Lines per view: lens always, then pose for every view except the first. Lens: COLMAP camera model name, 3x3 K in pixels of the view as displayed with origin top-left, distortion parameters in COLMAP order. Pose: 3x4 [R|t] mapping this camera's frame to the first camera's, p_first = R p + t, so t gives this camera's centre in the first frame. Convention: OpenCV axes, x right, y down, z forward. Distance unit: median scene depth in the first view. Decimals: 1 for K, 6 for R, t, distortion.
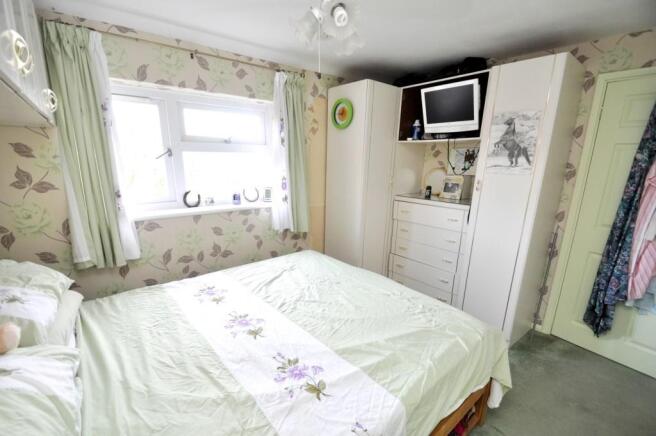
lens RADIAL K [[286.6, 0, 324.3], [0, 286.6, 232.4], [0, 0, 1]] dist [0.001199, -0.010791]
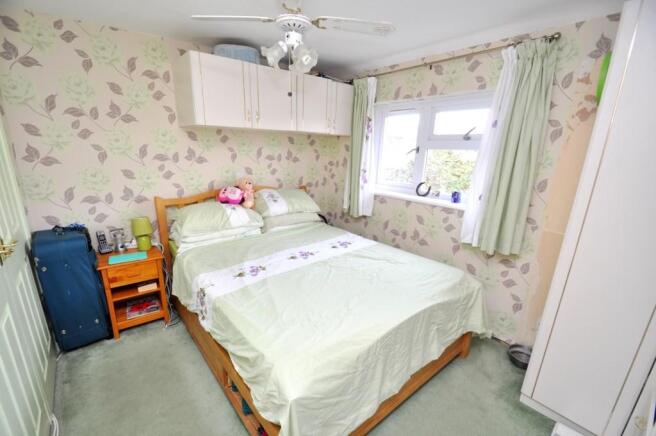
lens RADIAL K [[286.6, 0, 324.3], [0, 286.6, 232.4], [0, 0, 1]] dist [0.001199, -0.010791]
pose [[-0.001600, 0.264600, -0.964357, 0.776472], [-0.278539, 0.926075, 0.254559, -0.148868], [0.960424, 0.269018, 0.072220, 0.611925]]
